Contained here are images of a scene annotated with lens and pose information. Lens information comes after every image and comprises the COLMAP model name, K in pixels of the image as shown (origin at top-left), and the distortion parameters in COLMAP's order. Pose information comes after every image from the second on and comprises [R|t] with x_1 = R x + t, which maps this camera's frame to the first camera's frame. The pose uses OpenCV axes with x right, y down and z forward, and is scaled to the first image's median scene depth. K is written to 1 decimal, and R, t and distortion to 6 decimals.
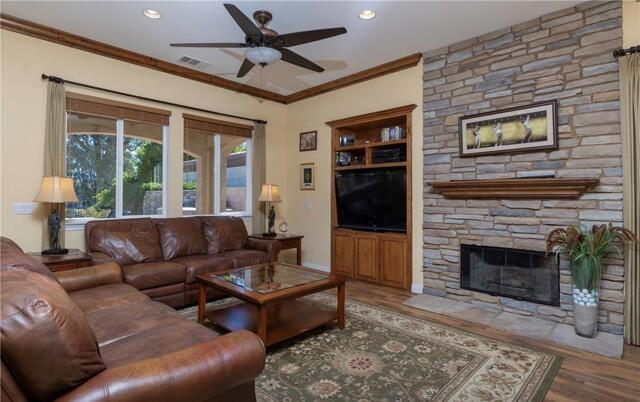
lens RADIAL K [[339.8, 0, 294.3], [0, 339.8, 195.2], [0, 0, 1]] dist [-0.002232, -0.000584]
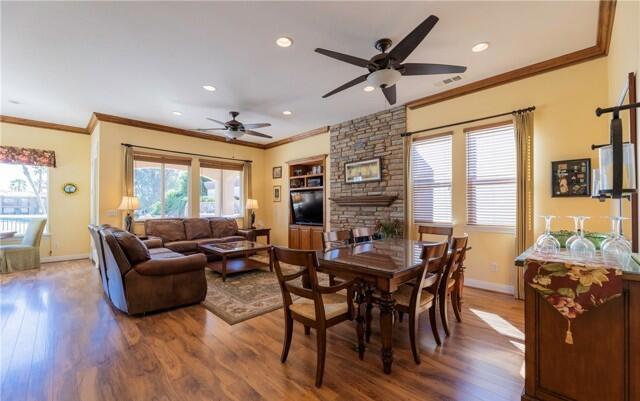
lens RADIAL K [[266.7, 0, 312.6], [0, 266.7, 211.0], [0, 0, 1]] dist [-0.000427, -0.000023]
pose [[0.999944, -0.003079, 0.010170, 0.296398], [0.002865, 0.999775, 0.021023, 0.003417], [-0.010233, -0.020992, 0.999727, -0.467012]]
